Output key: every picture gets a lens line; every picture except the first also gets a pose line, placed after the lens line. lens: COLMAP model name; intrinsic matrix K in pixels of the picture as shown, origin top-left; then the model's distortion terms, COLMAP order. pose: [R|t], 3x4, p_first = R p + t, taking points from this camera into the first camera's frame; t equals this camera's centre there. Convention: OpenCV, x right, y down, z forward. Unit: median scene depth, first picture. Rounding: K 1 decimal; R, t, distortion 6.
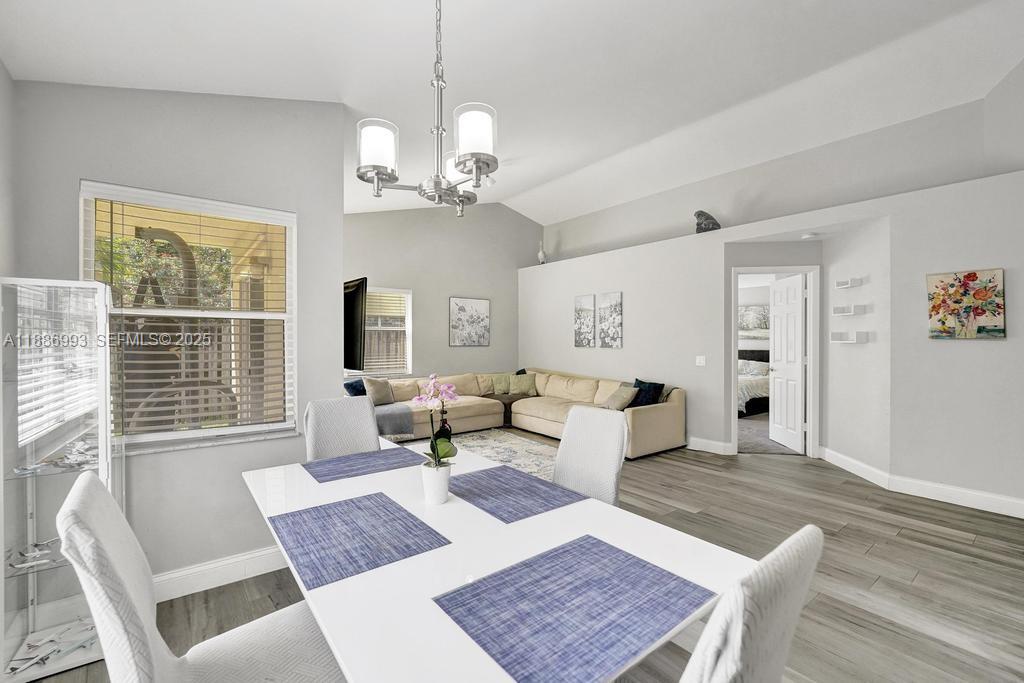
lens RADIAL K [[435.5, 0, 512.0], [0, 435.5, 341.5], [0, 0, 1]] dist [-0.001280, -0.000093]
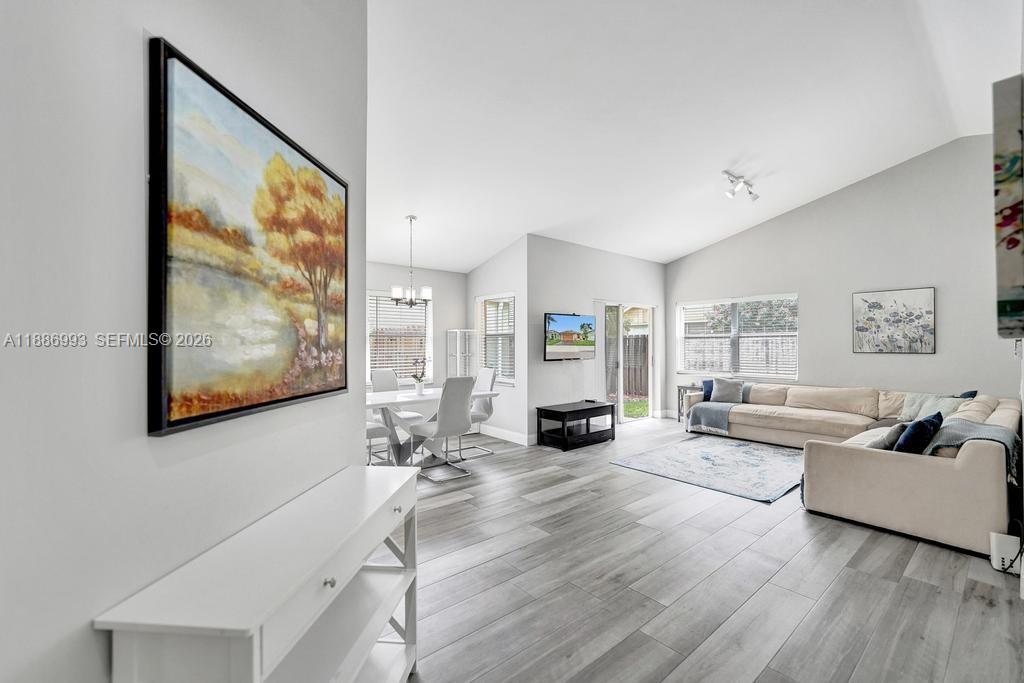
lens RADIAL K [[427.9, 0, 512.0], [0, 427.9, 341.5], [0, 0, 1]] dist [-0.008637, 0.000016]
pose [[0.039991, -0.010215, -0.999148, 0.639706], [-0.001789, 0.999945, -0.010295, -0.001019], [0.999198, 0.002199, 0.039970, 0.318072]]
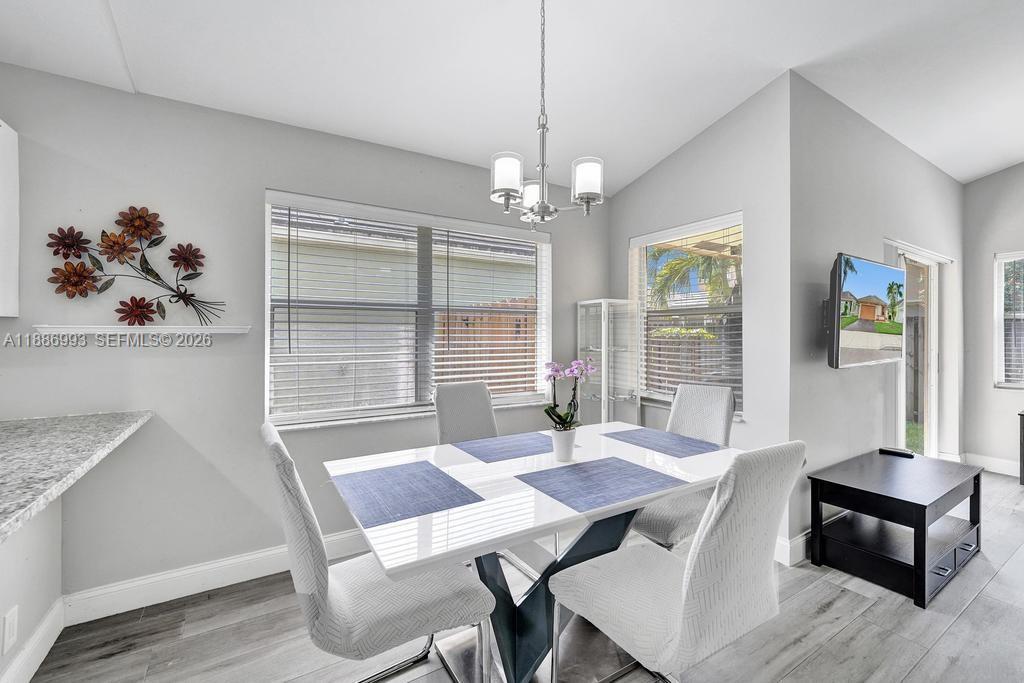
lens RADIAL K [[430.7, 0, 515.2], [0, 430.7, 332.0], [0, 0, 1]] dist [-0.008645, 0.000067]
pose [[-0.101022, -0.008155, -0.994851, 0.209564], [-0.008405, 0.999938, -0.007343, 0.003764], [0.994849, 0.007620, -0.101084, 0.197299]]
